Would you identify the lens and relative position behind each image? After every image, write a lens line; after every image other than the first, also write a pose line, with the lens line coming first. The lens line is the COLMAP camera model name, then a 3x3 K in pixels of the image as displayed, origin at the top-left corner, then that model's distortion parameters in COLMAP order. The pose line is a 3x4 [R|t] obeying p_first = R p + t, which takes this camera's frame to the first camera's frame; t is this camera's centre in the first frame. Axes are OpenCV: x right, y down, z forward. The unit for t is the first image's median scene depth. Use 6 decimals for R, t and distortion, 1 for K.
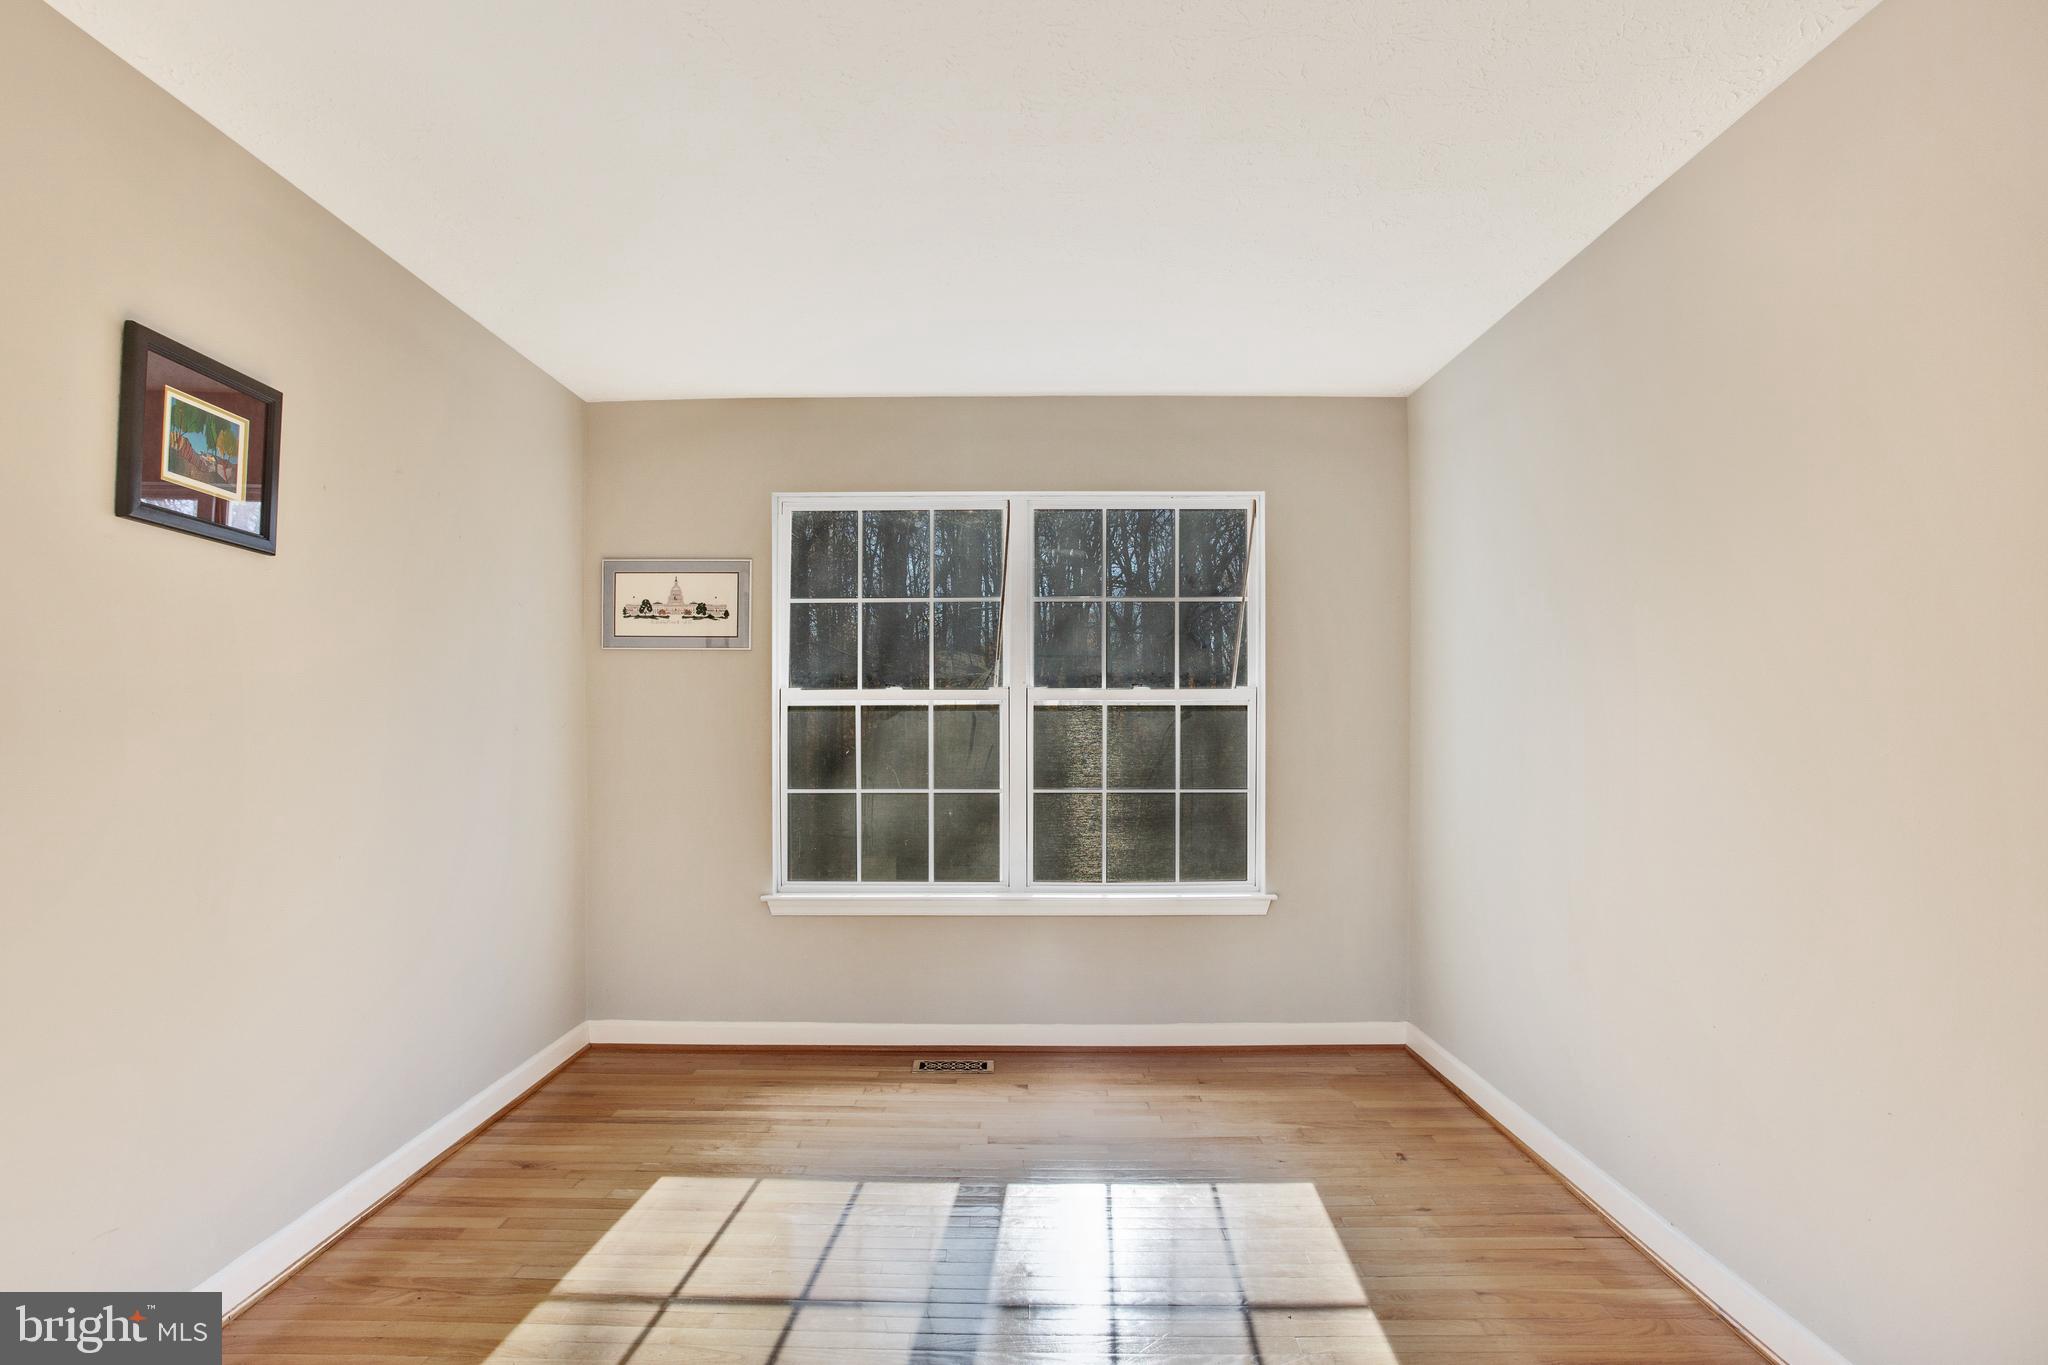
lens RADIAL K [[1081.2, 0, 989.2], [0, 1081.2, 733.3], [0, 0, 1]] dist [-0.055994, 0.035989]
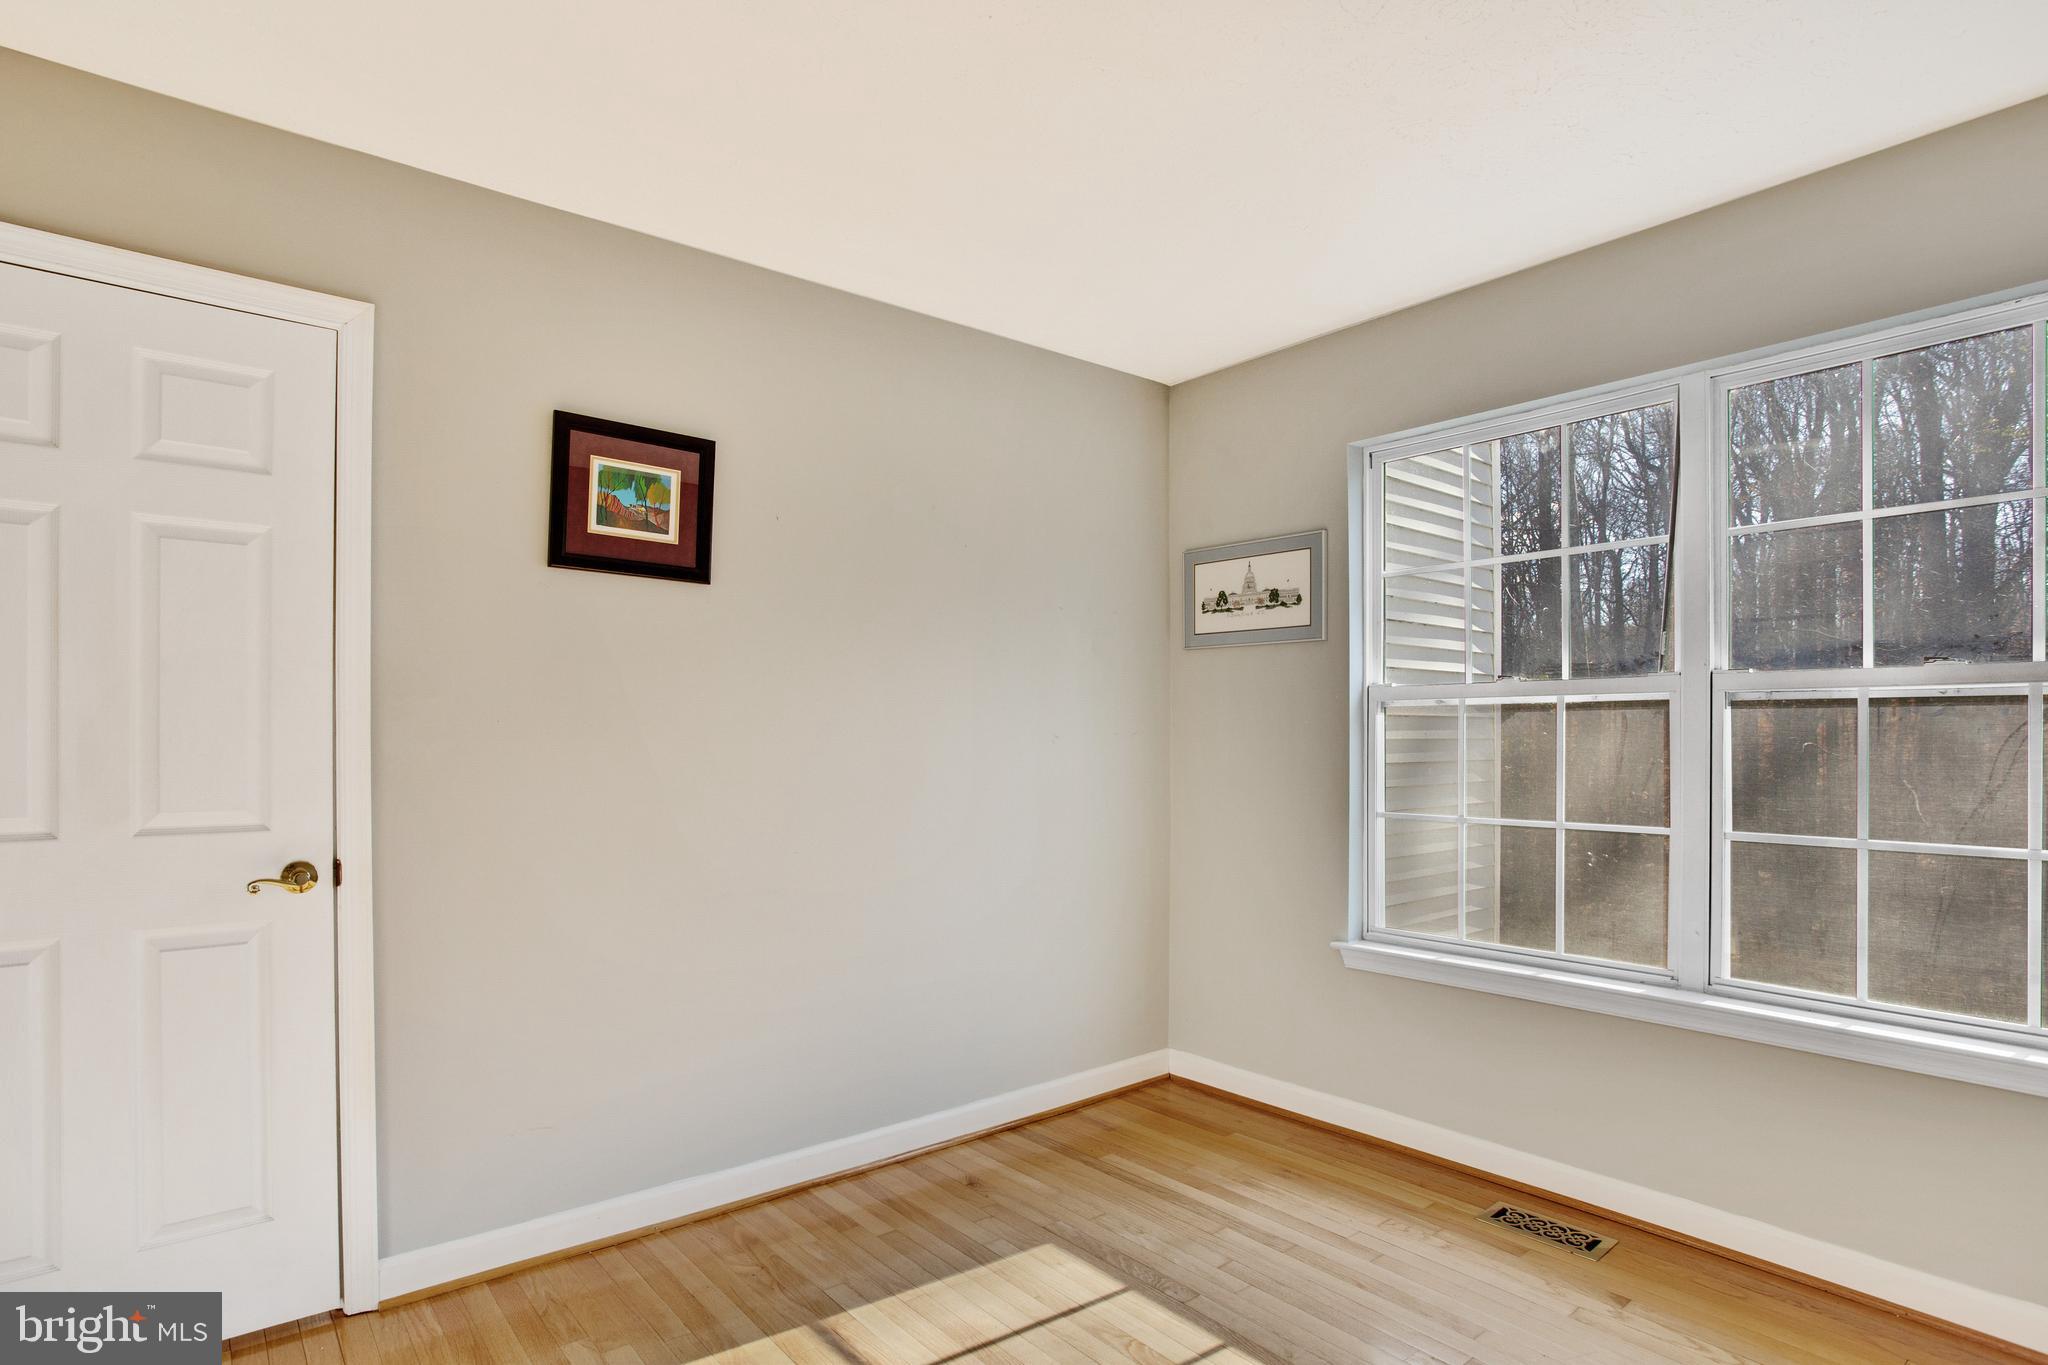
lens RADIAL K [[1081.2, 0, 989.2], [0, 1081.2, 733.3], [0, 0, 1]] dist [-0.055994, 0.035989]
pose [[0.645756, -0.001112, -0.763543, 0.238908], [-0.005376, 0.999968, -0.006003, -0.000049], [0.763525, 0.007981, 0.645729, 0.276343]]
